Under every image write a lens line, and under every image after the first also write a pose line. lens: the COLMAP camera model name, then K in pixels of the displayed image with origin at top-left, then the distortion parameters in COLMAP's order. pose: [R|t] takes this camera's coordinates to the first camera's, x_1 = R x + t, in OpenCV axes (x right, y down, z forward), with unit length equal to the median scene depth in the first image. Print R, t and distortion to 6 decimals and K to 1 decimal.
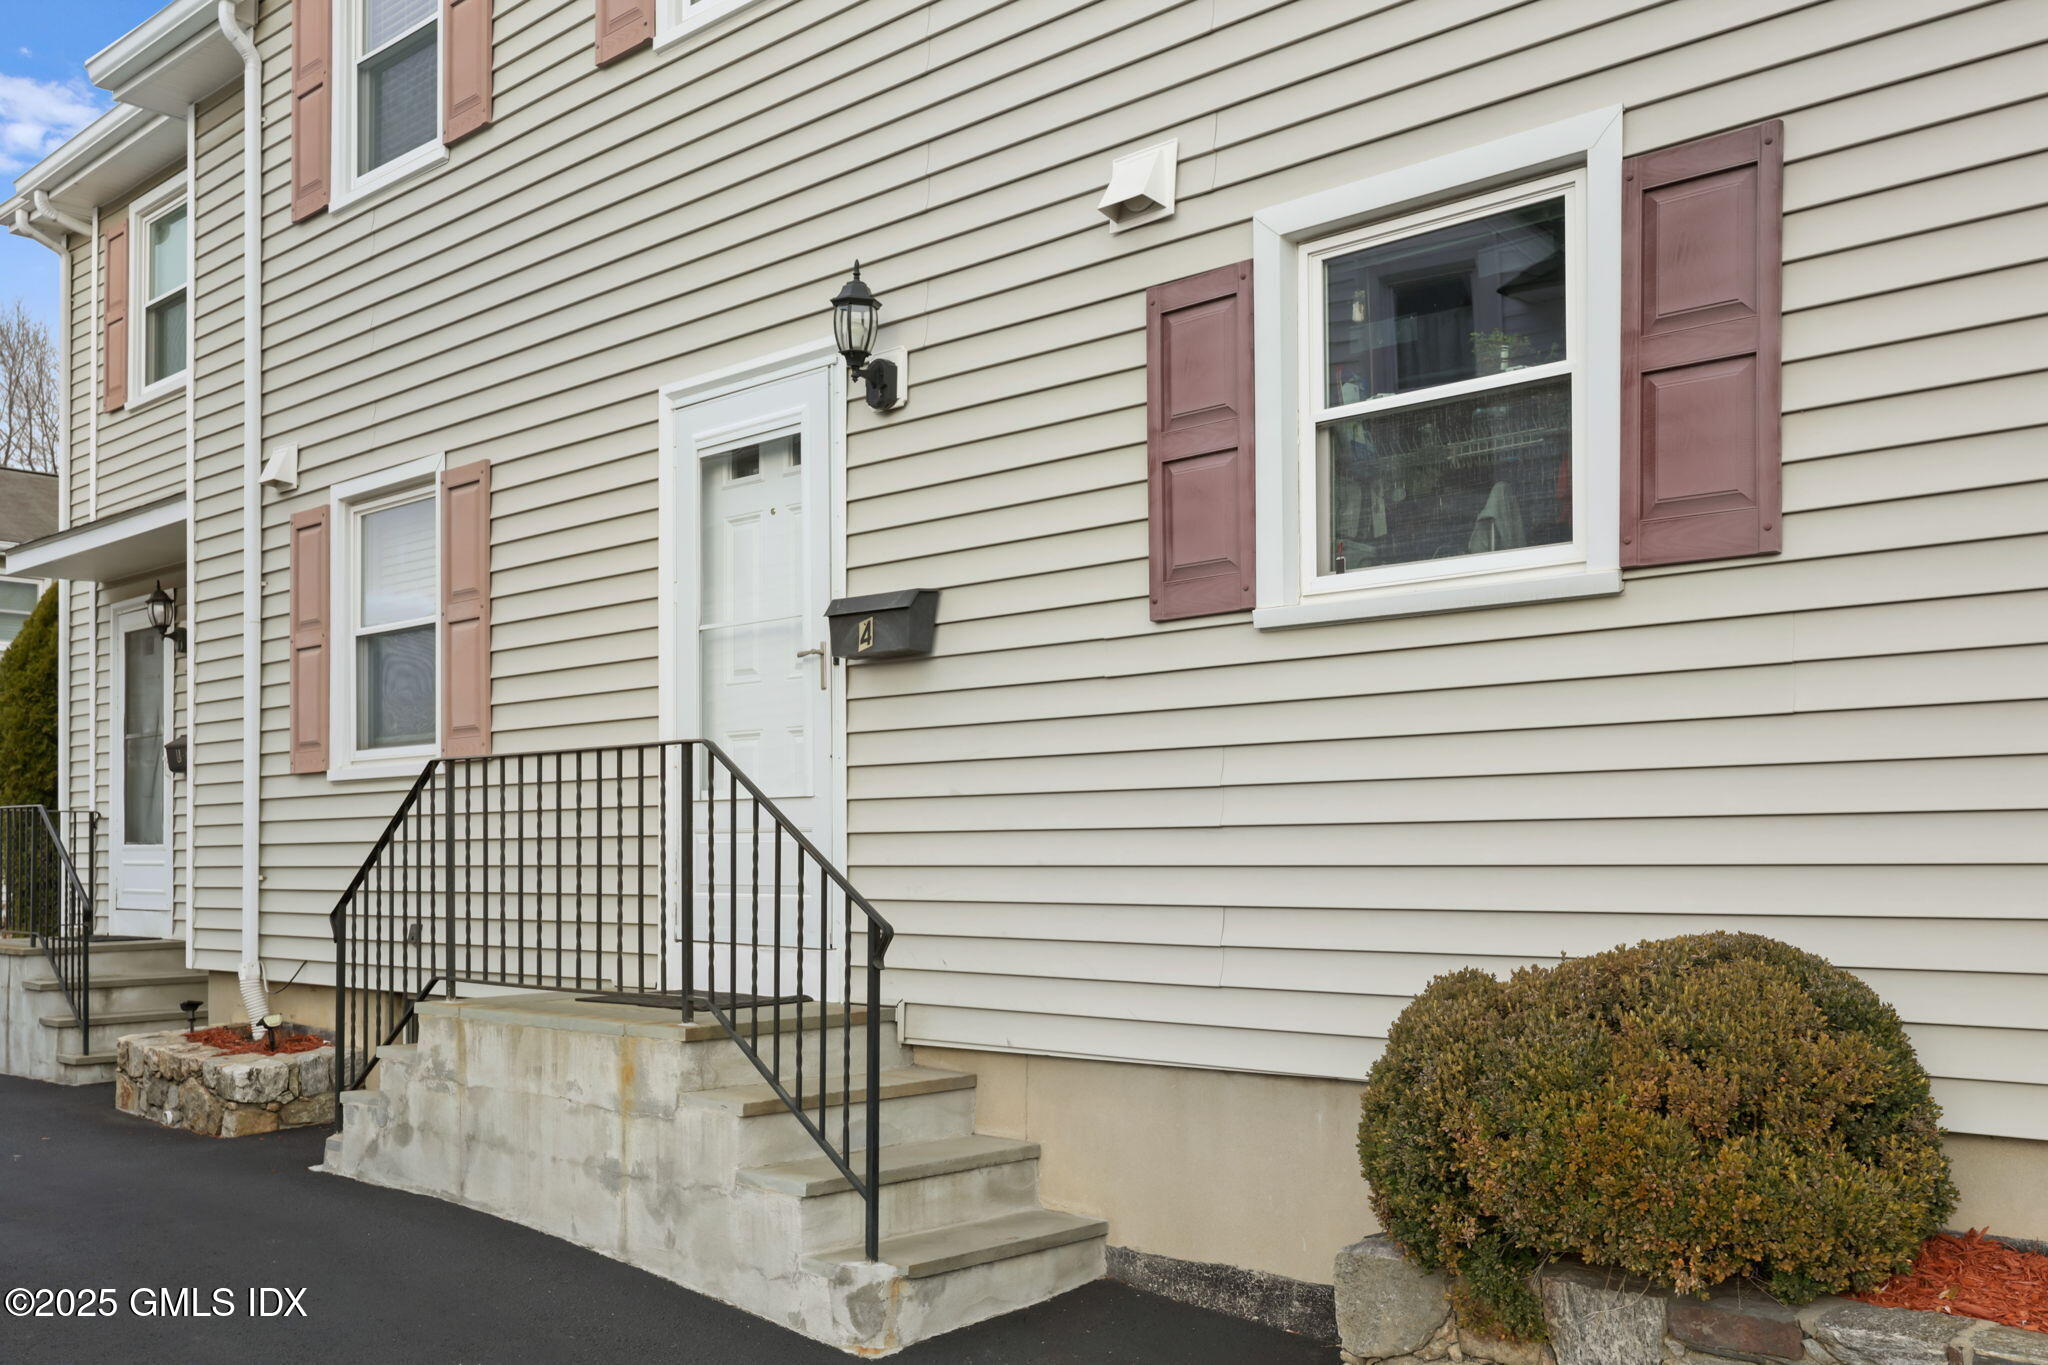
lens RADIAL K [[1589.3, 0, 1025.5], [0, 1589.3, 859.5], [0, 0, 1]] dist [0.006218, 0.012959]
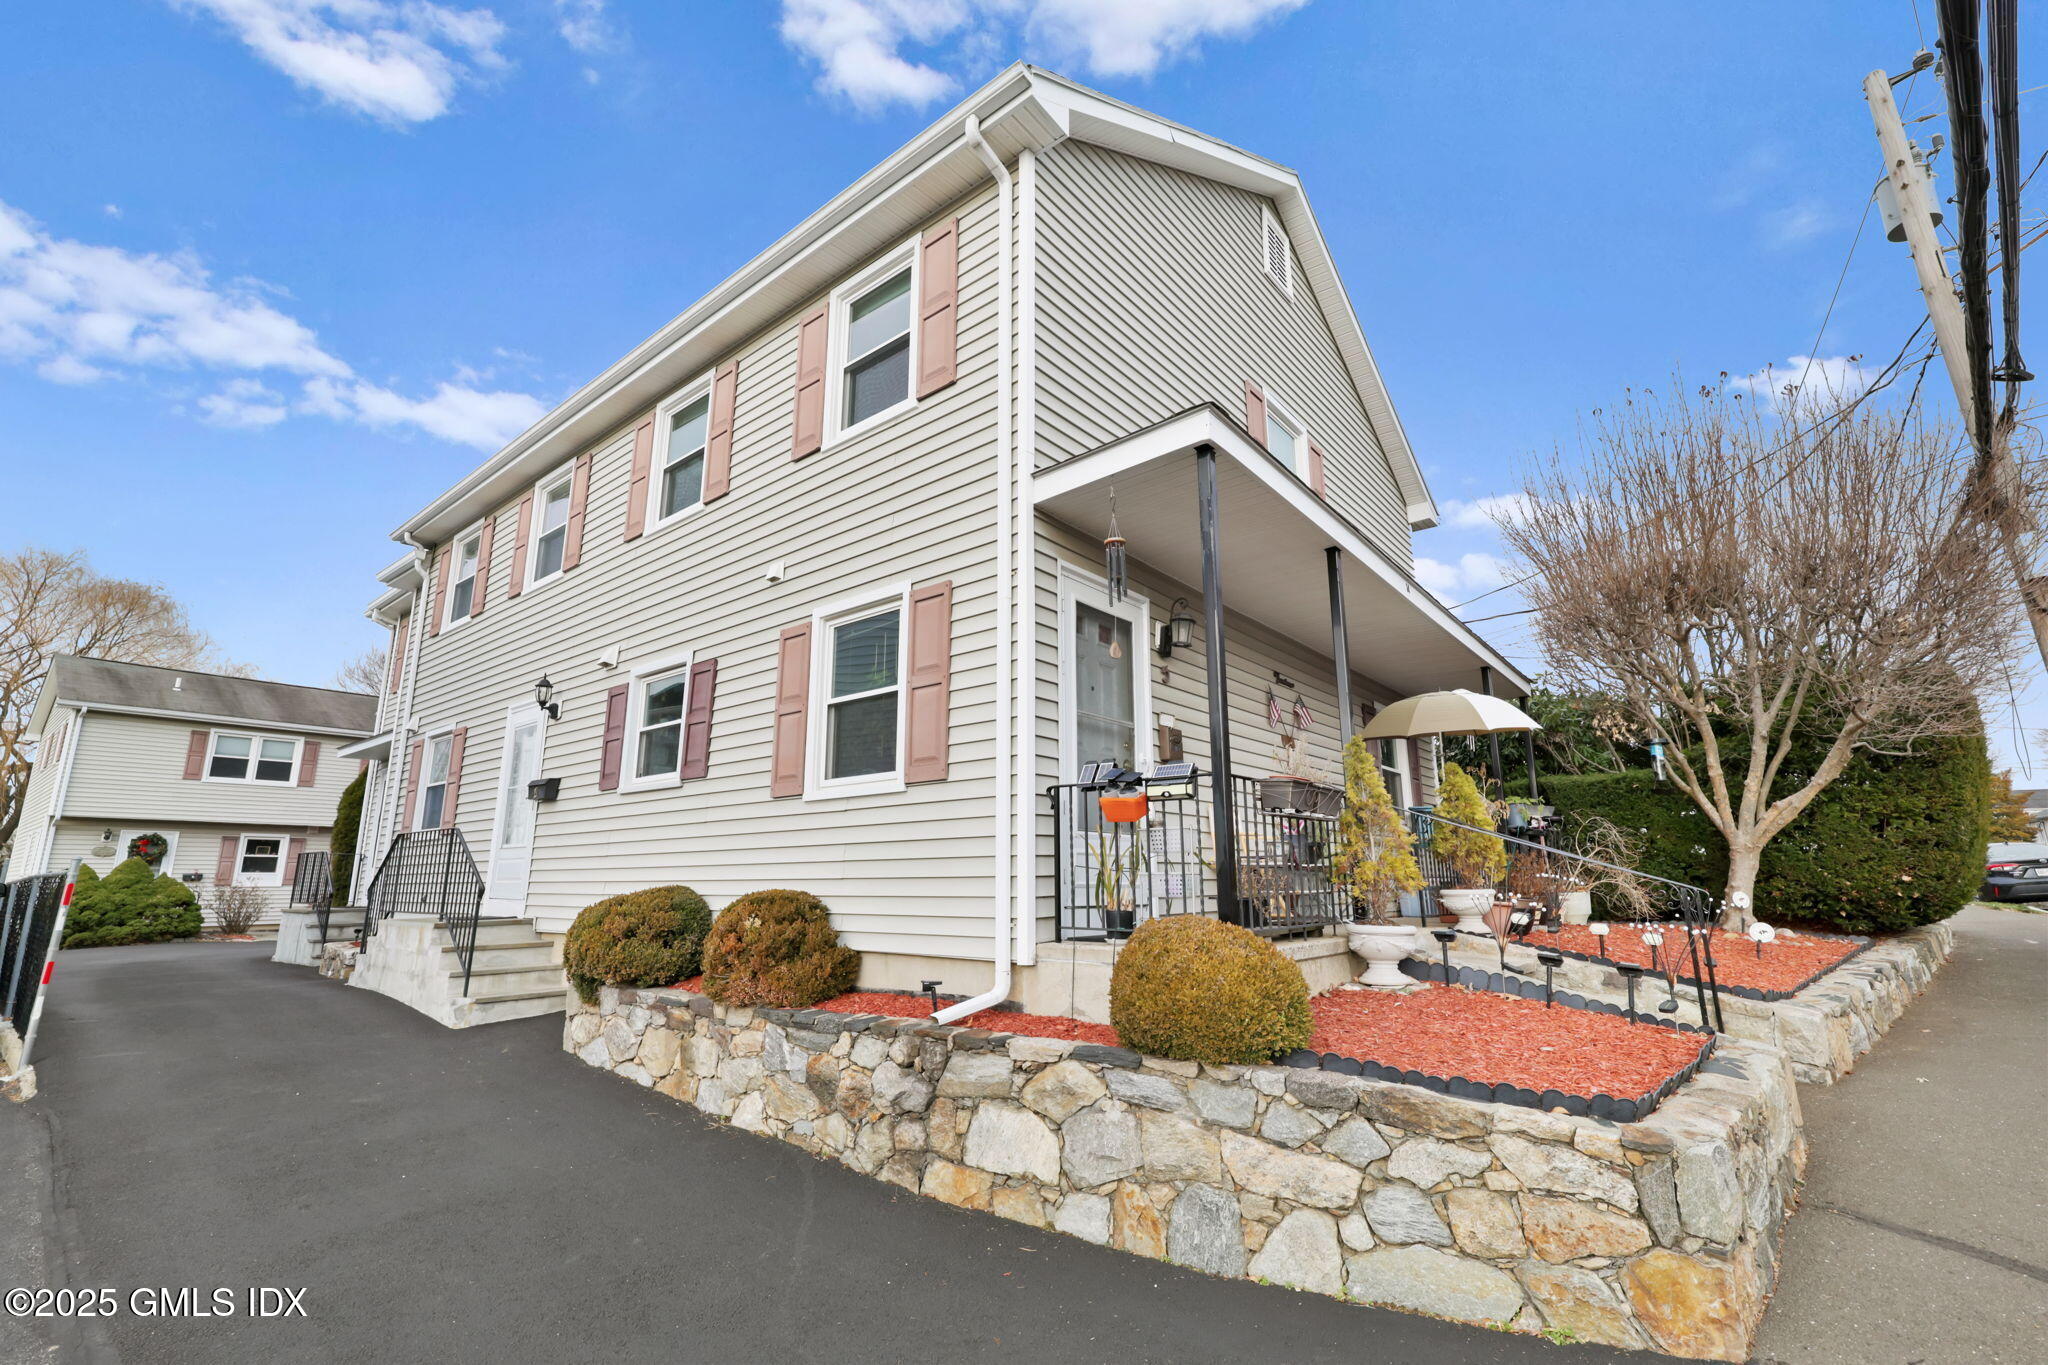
lens RADIAL K [[878.2, 0, 1023.8], [0, 878.2, 668.2], [0, 0, 1]] dist [-0.001003, -0.000002]
pose [[0.999771, -0.021148, -0.003303, 0.828774], [0.019937, 0.976231, -0.215815, 0.007253], [0.007789, 0.215700, 0.976429, -0.680099]]
